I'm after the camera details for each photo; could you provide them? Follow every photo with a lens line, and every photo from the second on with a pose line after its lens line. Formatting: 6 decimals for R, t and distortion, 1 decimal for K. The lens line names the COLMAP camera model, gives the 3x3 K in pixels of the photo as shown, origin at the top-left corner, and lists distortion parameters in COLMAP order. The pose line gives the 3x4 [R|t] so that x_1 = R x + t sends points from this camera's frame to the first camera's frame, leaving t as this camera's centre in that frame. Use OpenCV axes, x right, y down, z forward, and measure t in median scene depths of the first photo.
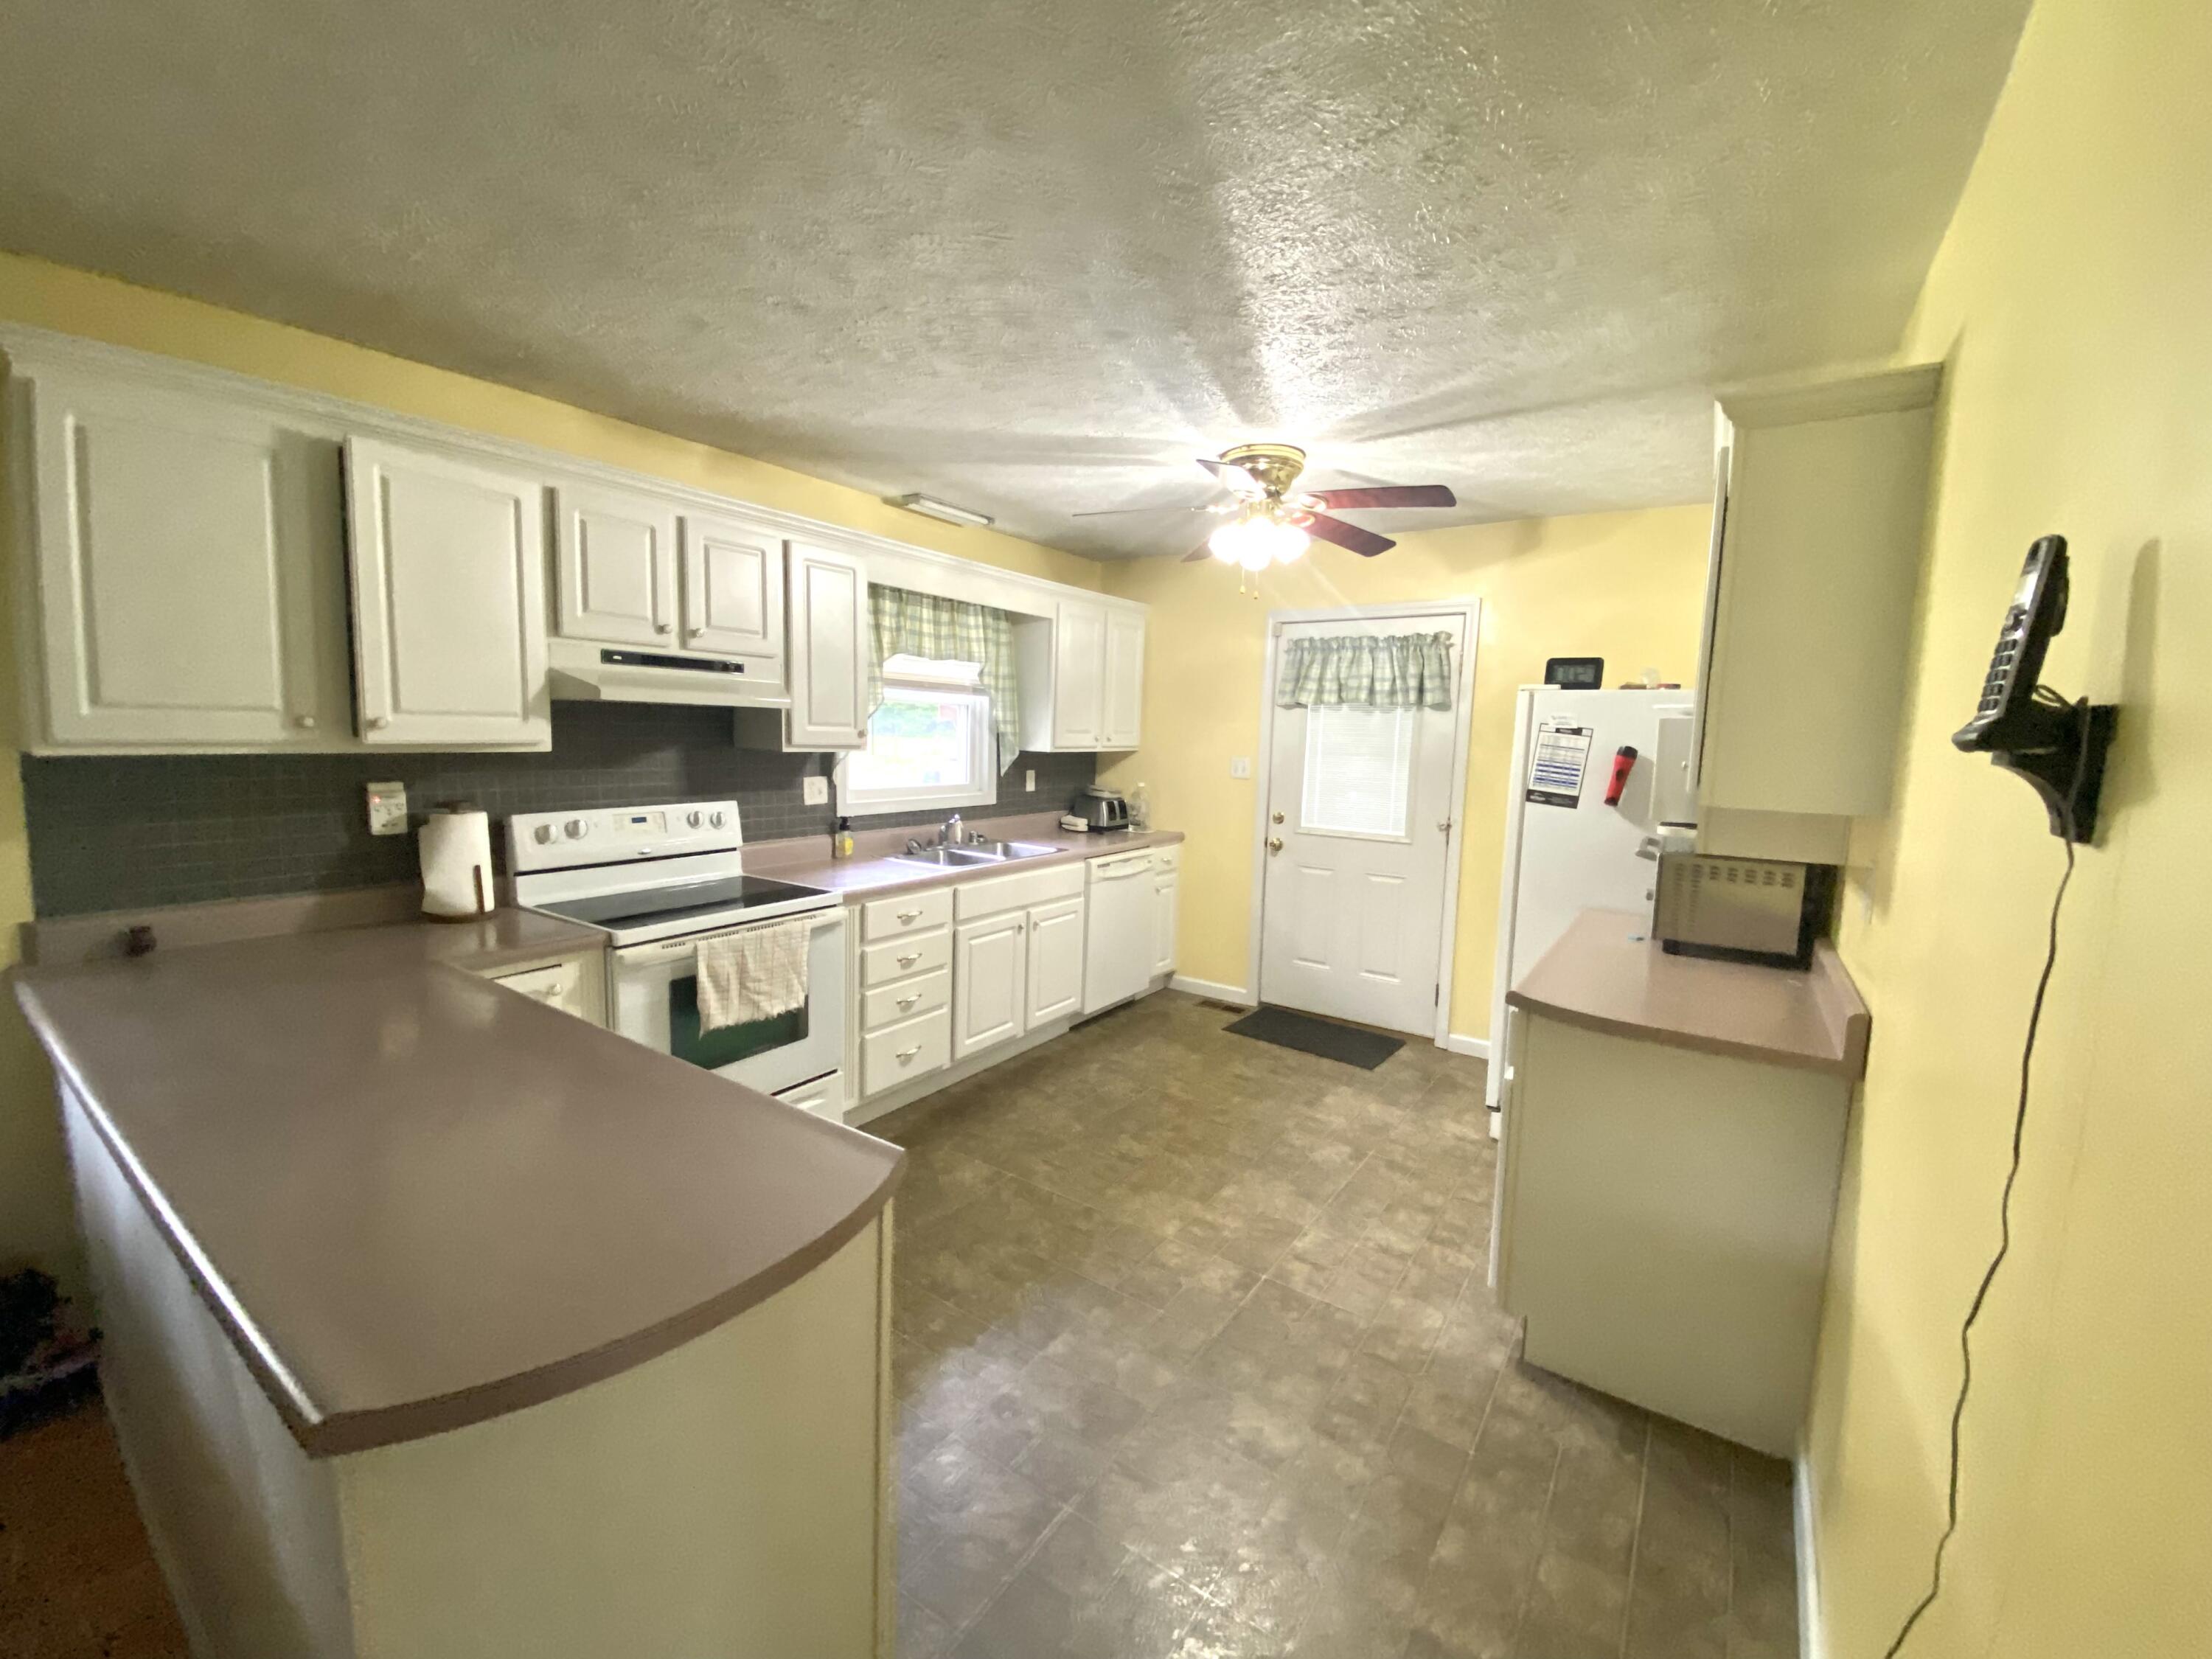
lens RADIAL K [[887.8, 0, 1098.5], [0, 887.8, 837.2], [0, 0, 1]] dist [0.064395, -0.029503]
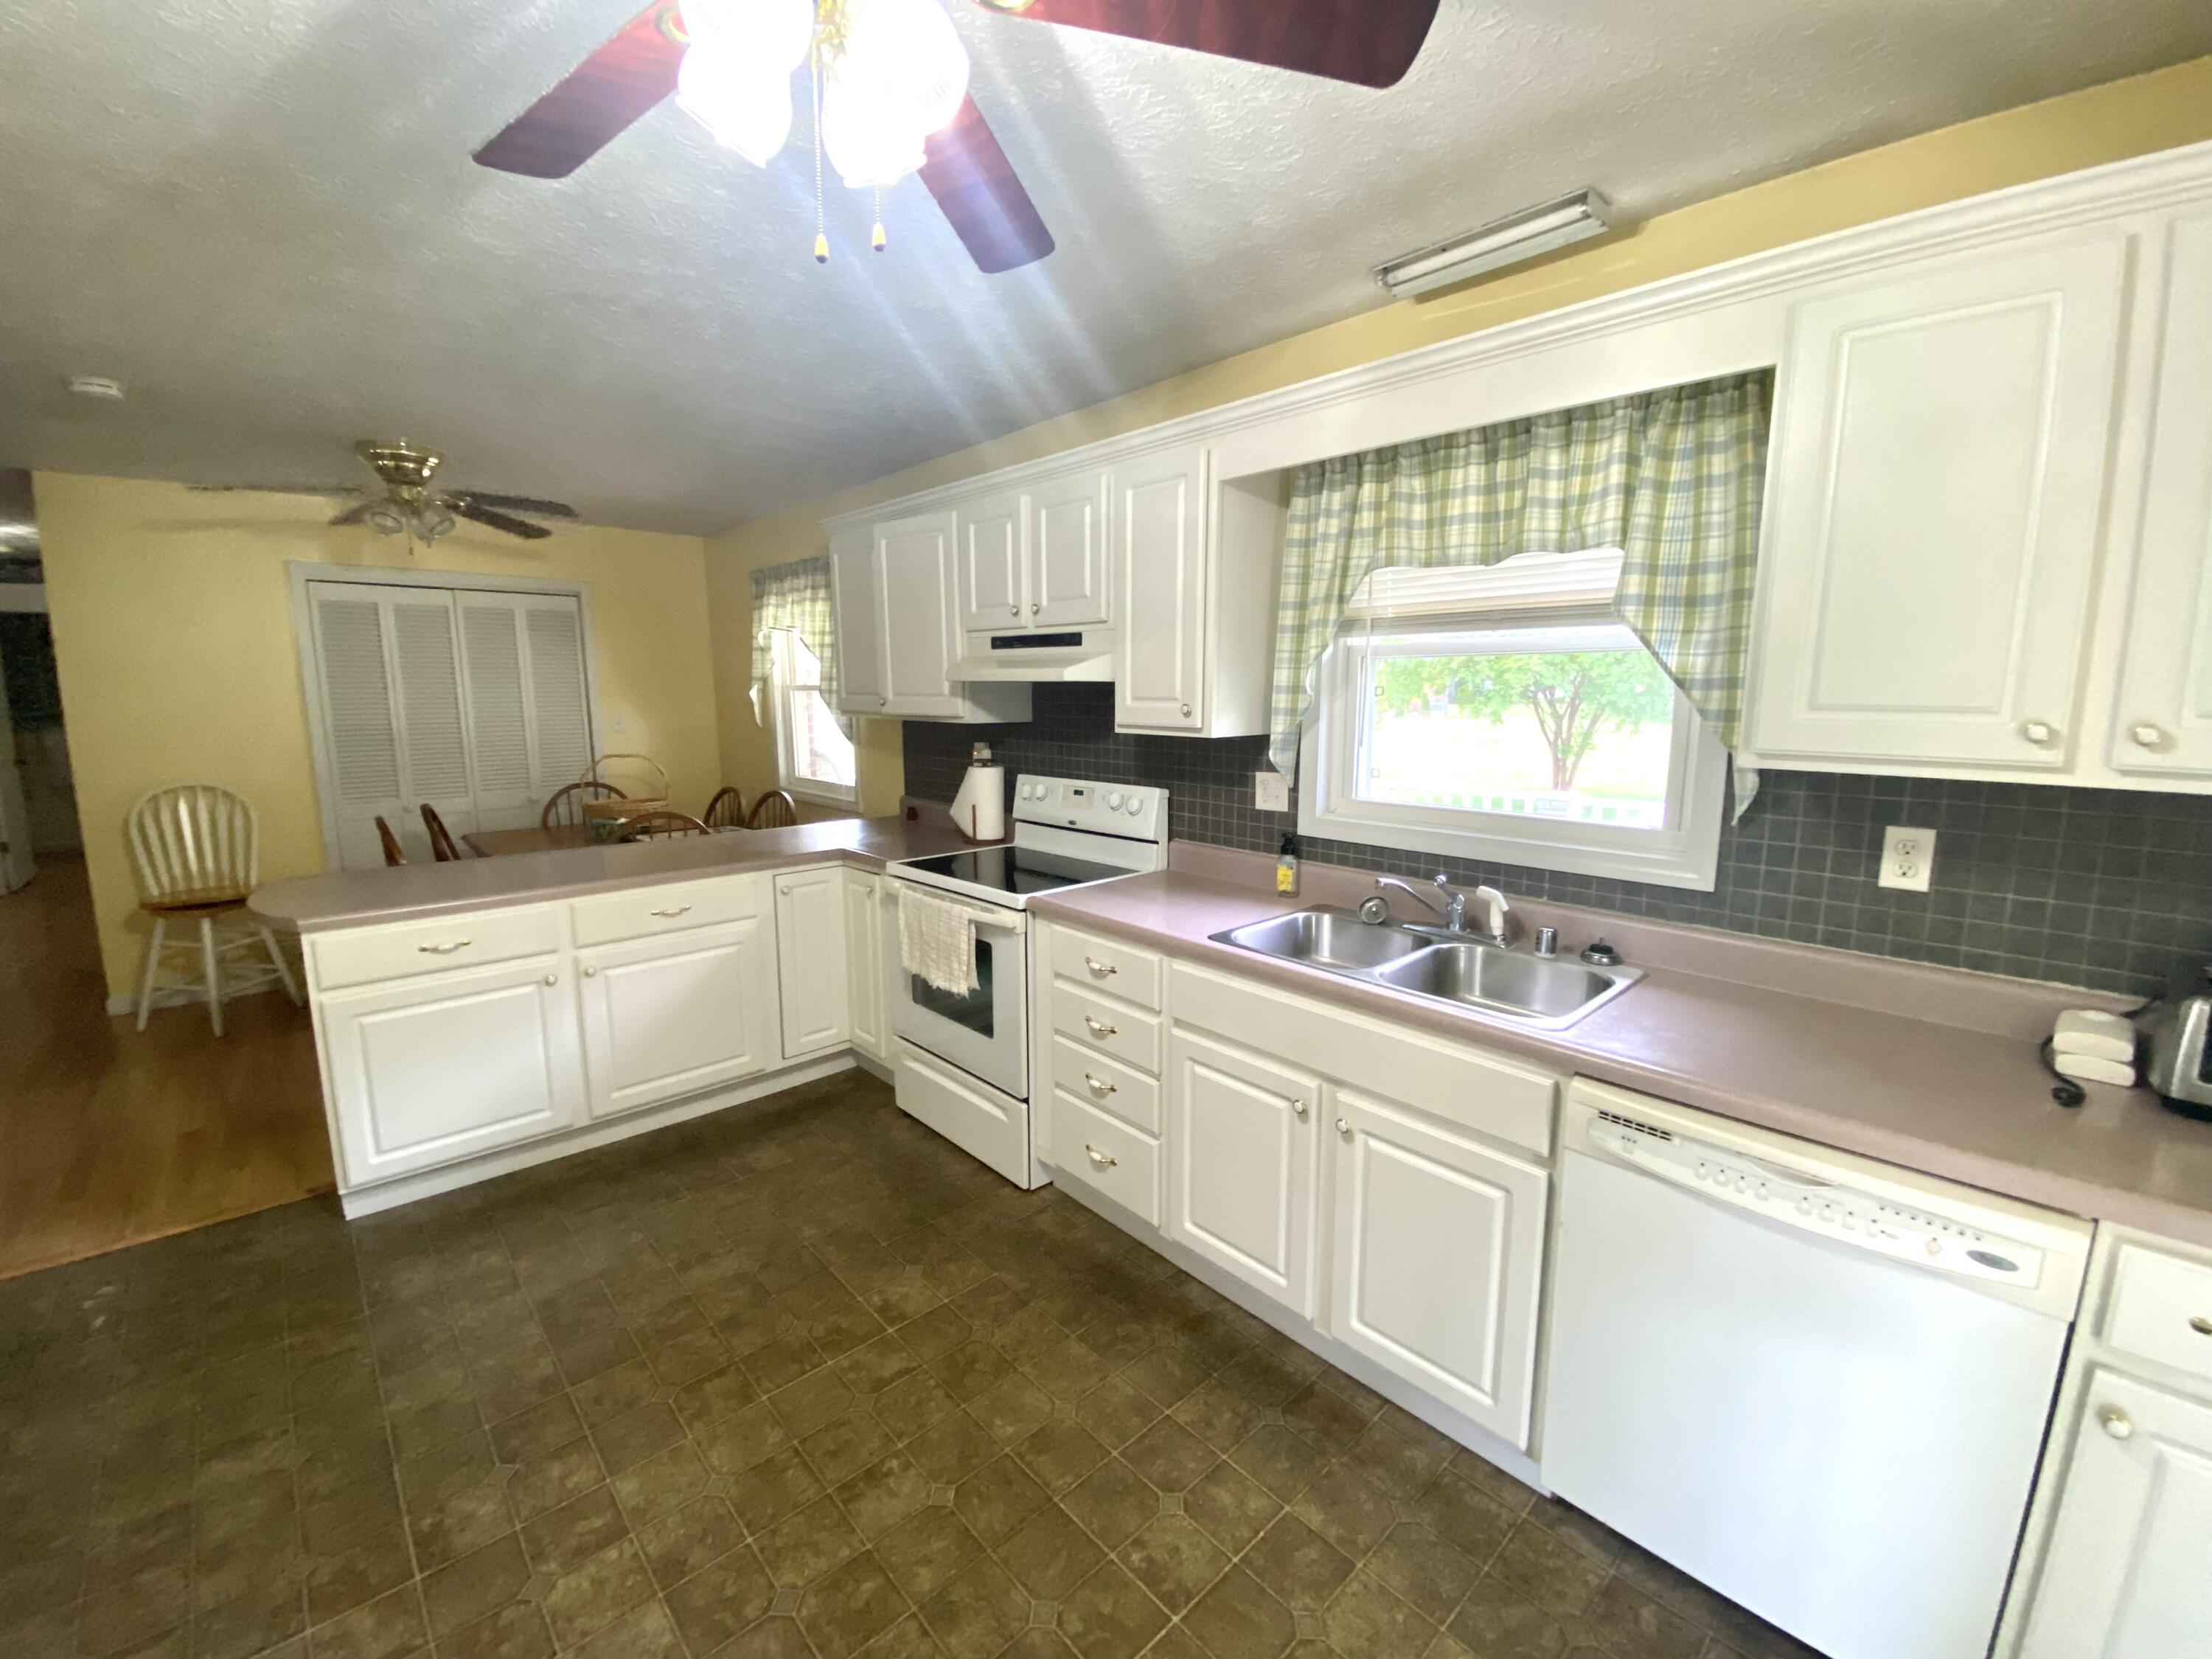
lens RADIAL K [[916.6, 0, 1106.0], [0, 916.6, 829.5], [0, 0, 1]] dist [-0.001304, -0.000364]
pose [[-0.229641, 0.125075, -0.965205, 0.385799], [-0.120636, 0.980403, 0.155746, -0.109945], [0.965770, 0.152204, -0.210052, 0.943070]]
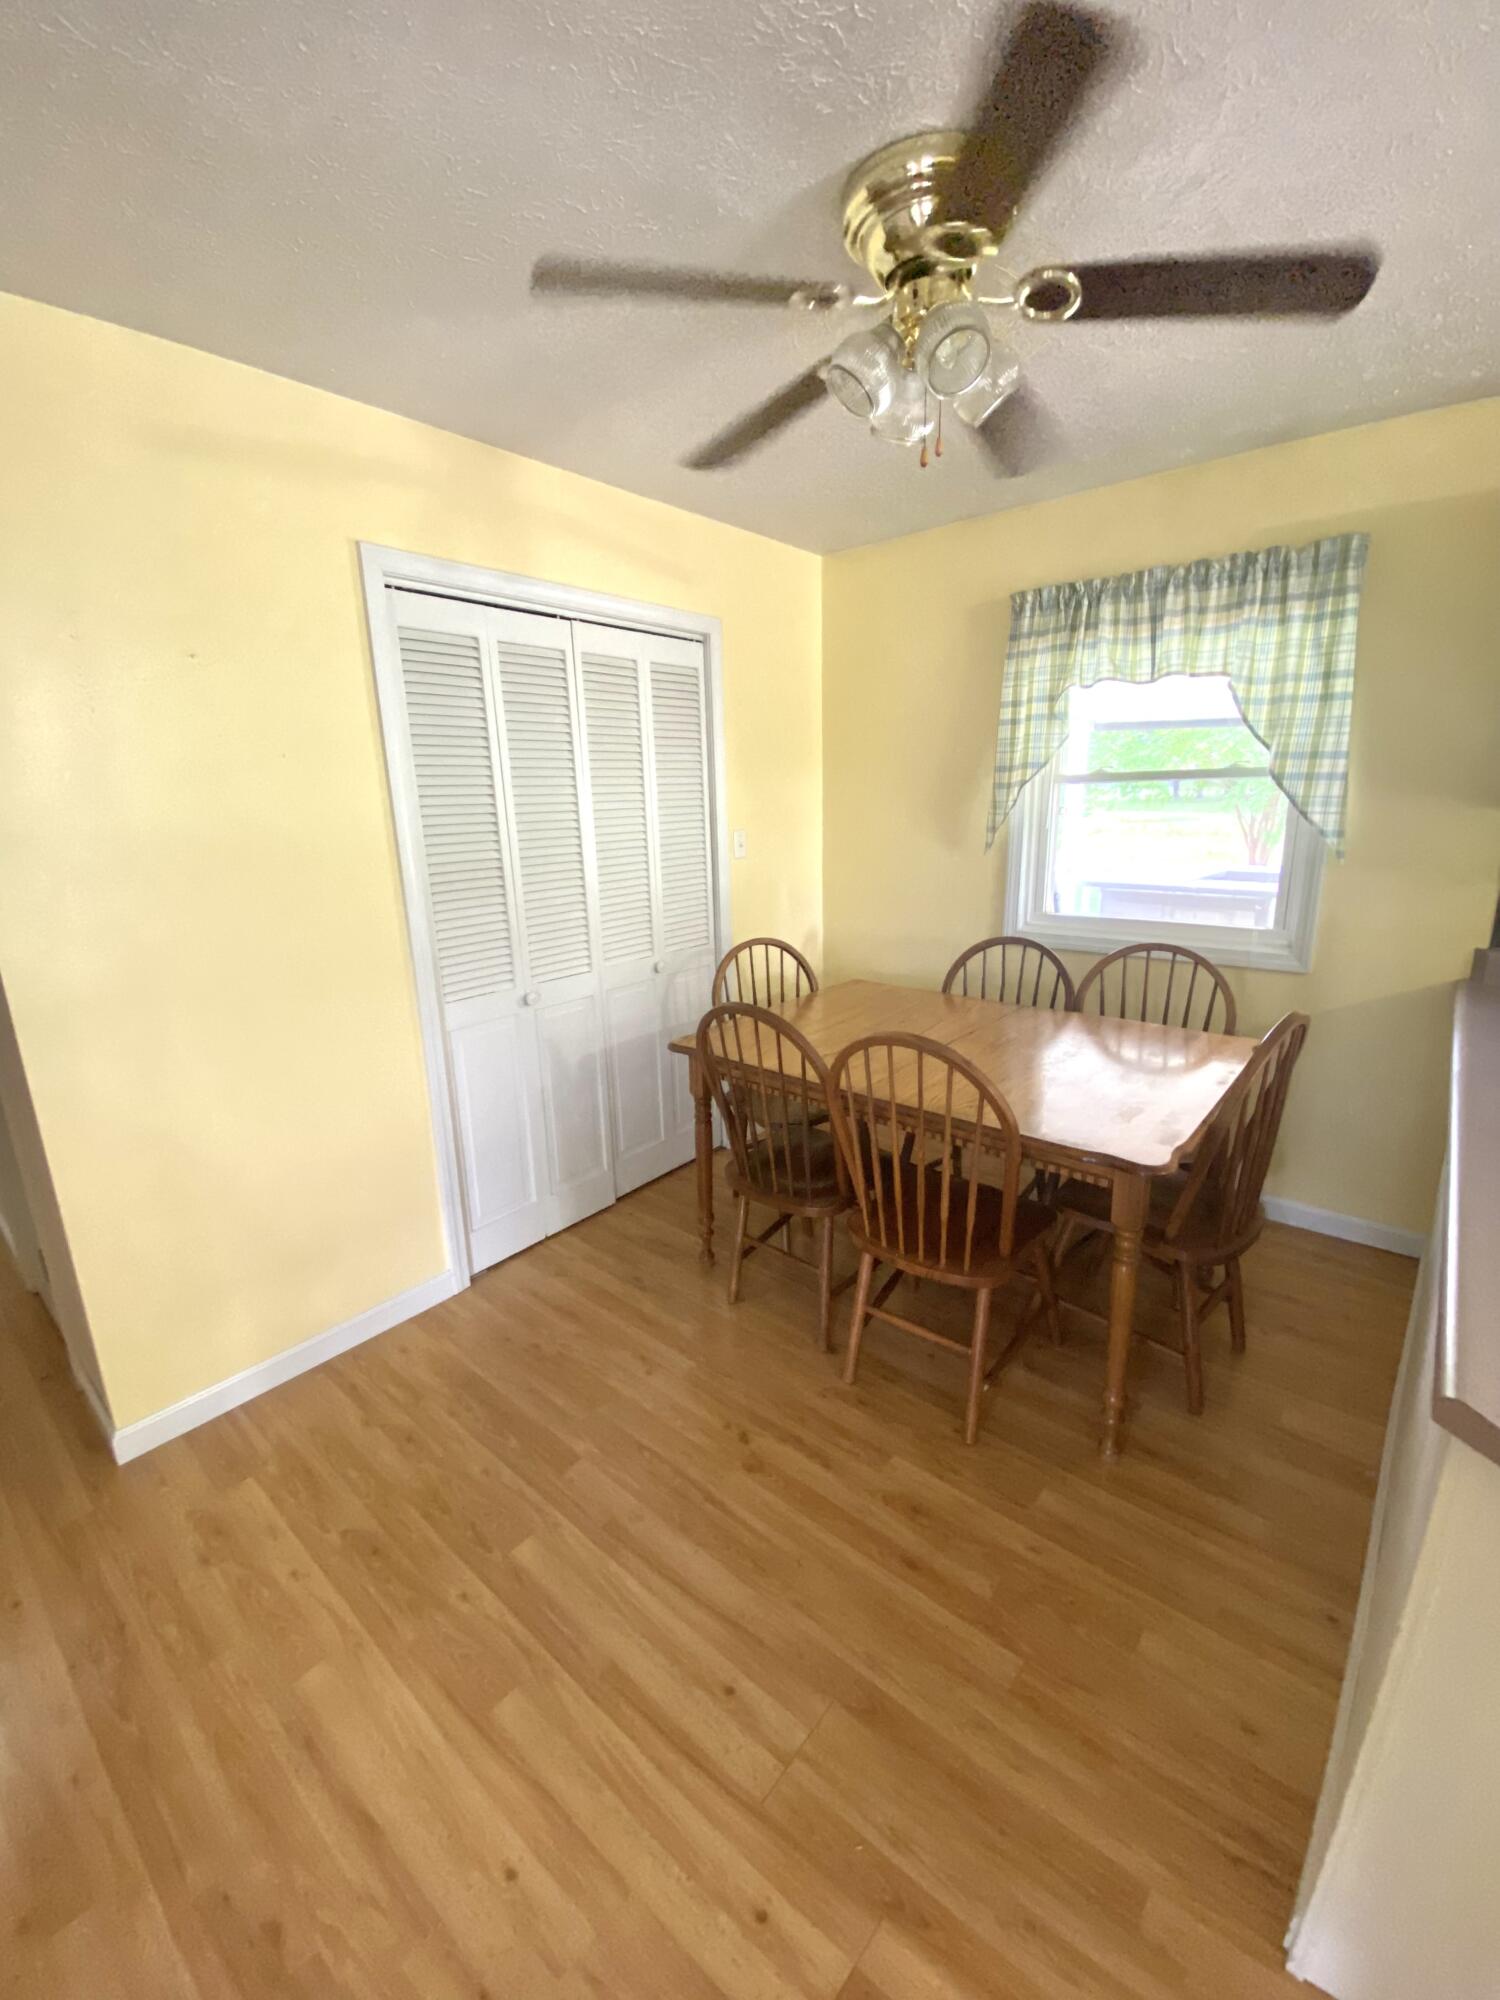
lens RADIAL K [[809.8, 0, 745.5], [0, 809.8, 1000.0], [0, 0, 1]] dist [0.044654, -0.031566]
pose [[-0.094070, 0.215085, -0.972054, 0.359827], [-0.099158, 0.969505, 0.224117, -0.101010], [0.990615, 0.117469, -0.069874, 0.871104]]
